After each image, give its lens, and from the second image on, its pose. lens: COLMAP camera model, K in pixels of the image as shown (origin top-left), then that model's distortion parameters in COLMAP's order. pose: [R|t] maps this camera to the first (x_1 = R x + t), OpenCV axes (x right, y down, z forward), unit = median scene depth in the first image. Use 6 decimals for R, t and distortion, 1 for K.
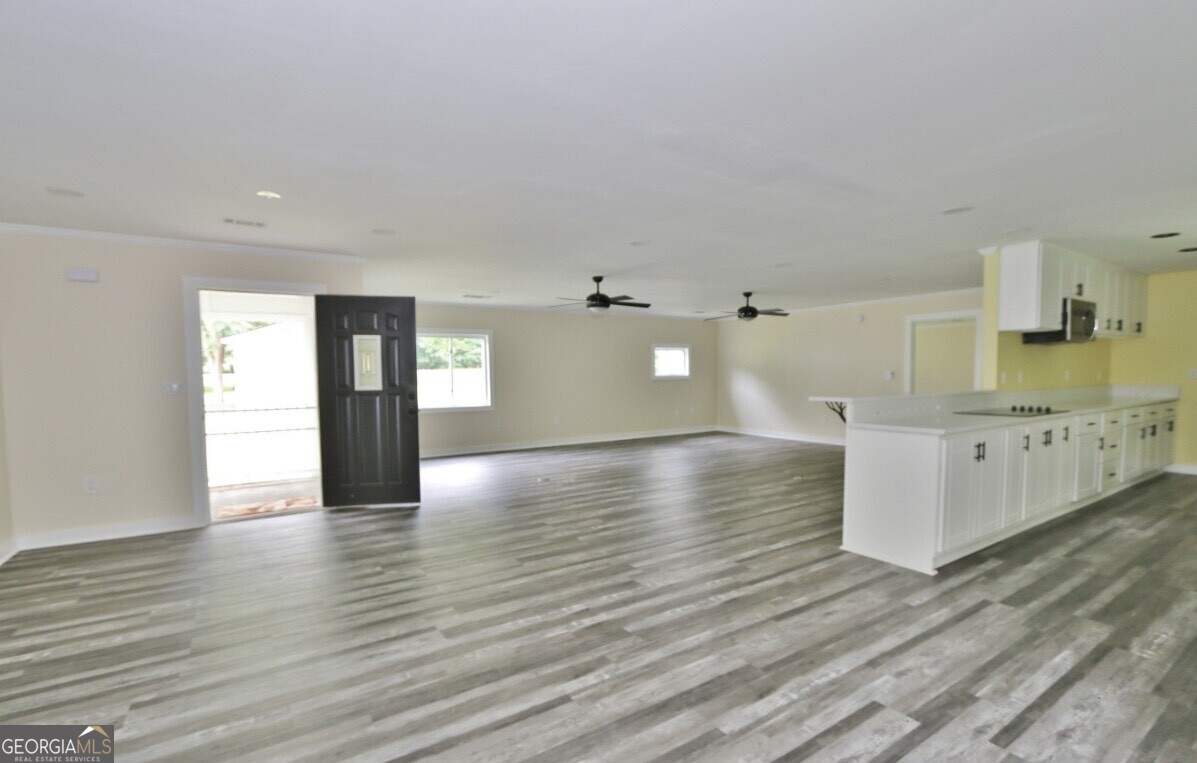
lens RADIAL K [[556.6, 0, 603.2], [0, 556.6, 412.2], [0, 0, 1]] dist [-0.018757, 0.000170]
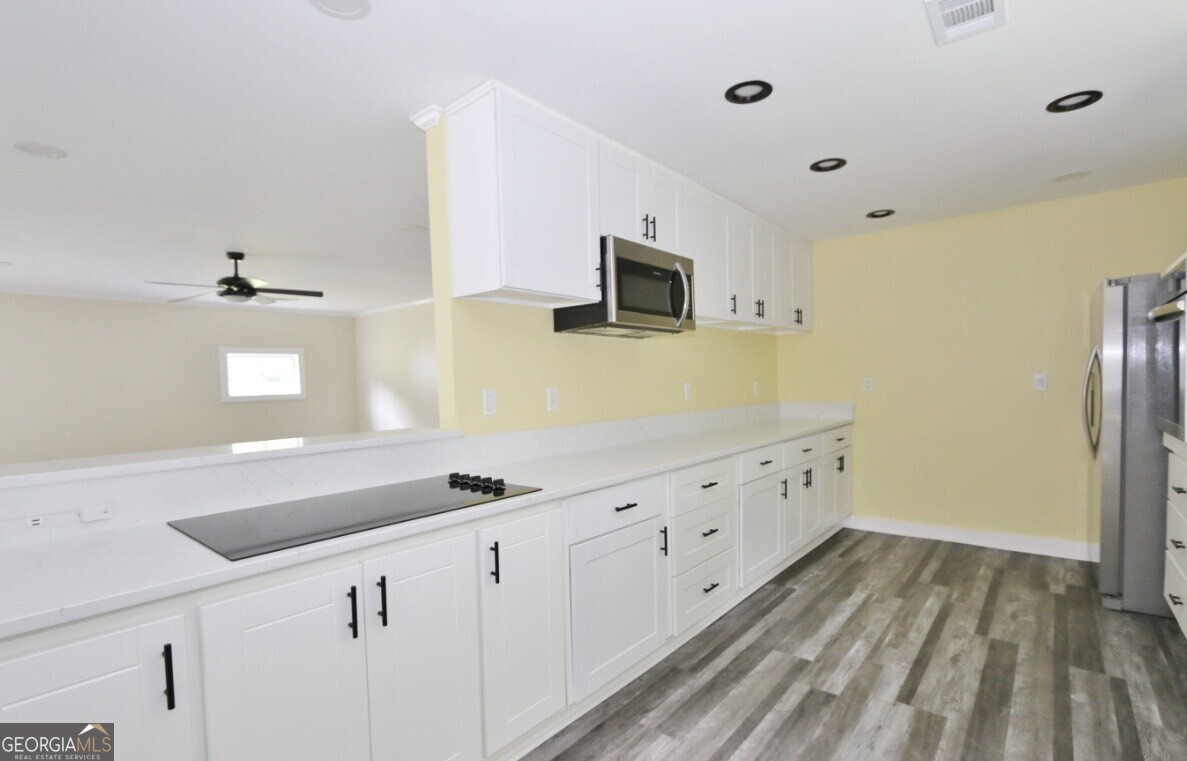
lens RADIAL K [[552.0, 0, 598.2], [0, 552.0, 410.9], [0, 0, 1]] dist [-0.018757, 0.000170]
pose [[0.958226, -0.025476, 0.284874, 0.500137], [0.031823, 0.999337, -0.017674, -0.032132], [-0.284235, 0.026001, 0.958402, 0.388882]]
